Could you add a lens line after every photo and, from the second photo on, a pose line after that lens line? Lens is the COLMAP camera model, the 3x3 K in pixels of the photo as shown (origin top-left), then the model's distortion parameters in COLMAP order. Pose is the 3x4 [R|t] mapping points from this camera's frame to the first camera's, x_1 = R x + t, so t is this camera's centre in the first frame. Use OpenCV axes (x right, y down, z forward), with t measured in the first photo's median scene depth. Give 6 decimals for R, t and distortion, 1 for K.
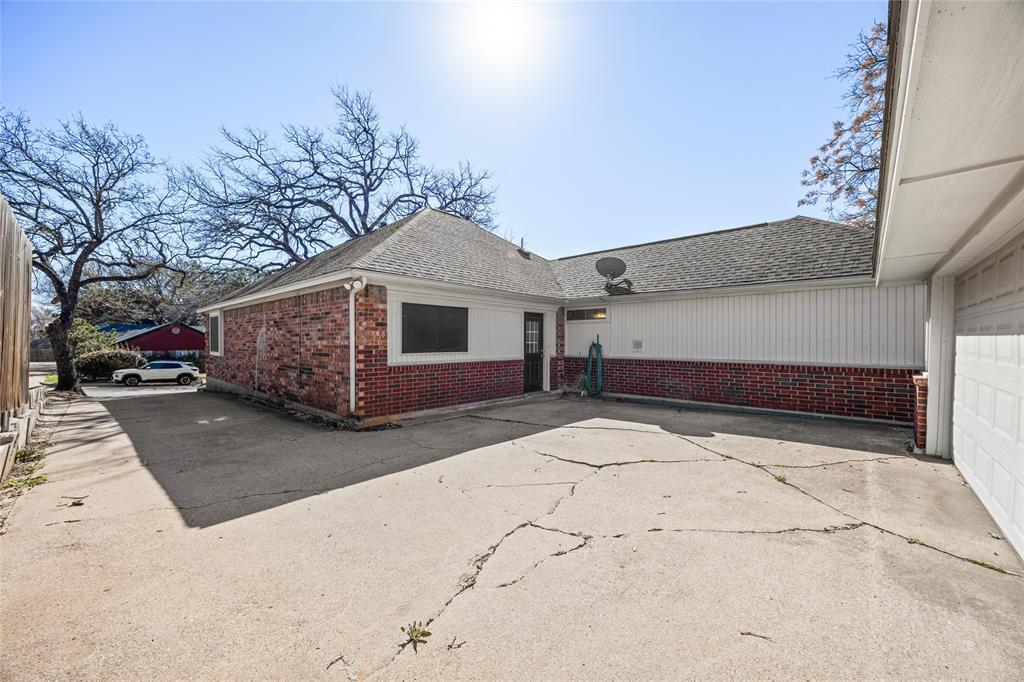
lens RADIAL K [[394.0, 0, 522.6], [0, 394.0, 340.2], [0, 0, 1]] dist [0.002286, 0.000172]
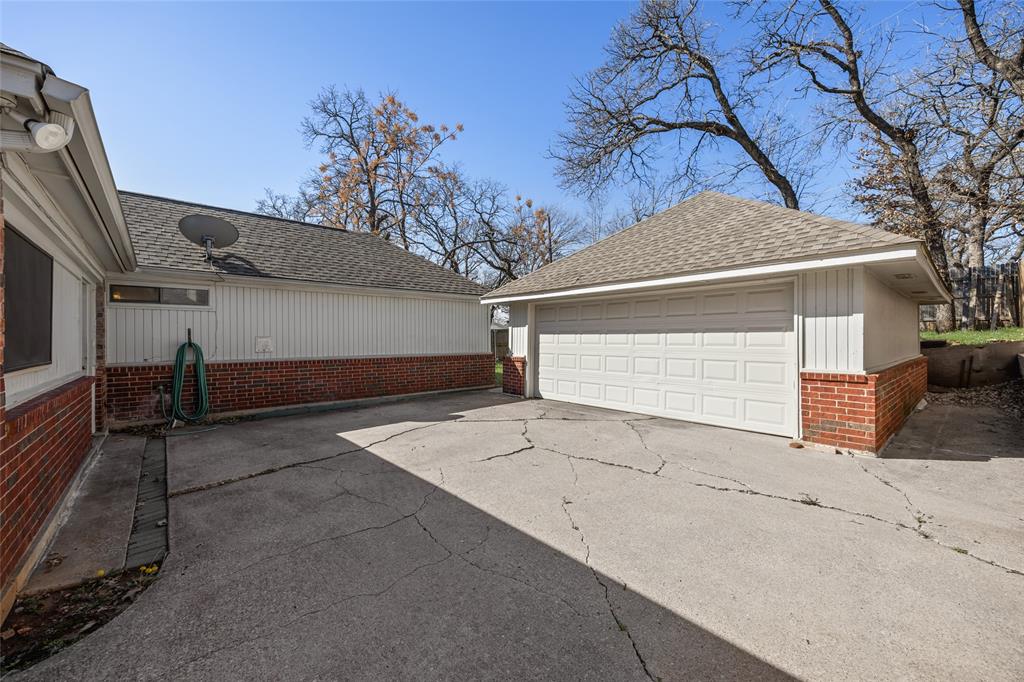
lens RADIAL K [[394.0, 0, 520.7], [0, 394.0, 341.0], [0, 0, 1]] dist [0.002286, 0.000172]
pose [[0.127112, -0.007214, 0.991862, -0.471024], [0.002395, 0.999973, 0.006966, 0.004398], [-0.991886, 0.001490, 0.127126, 0.448009]]
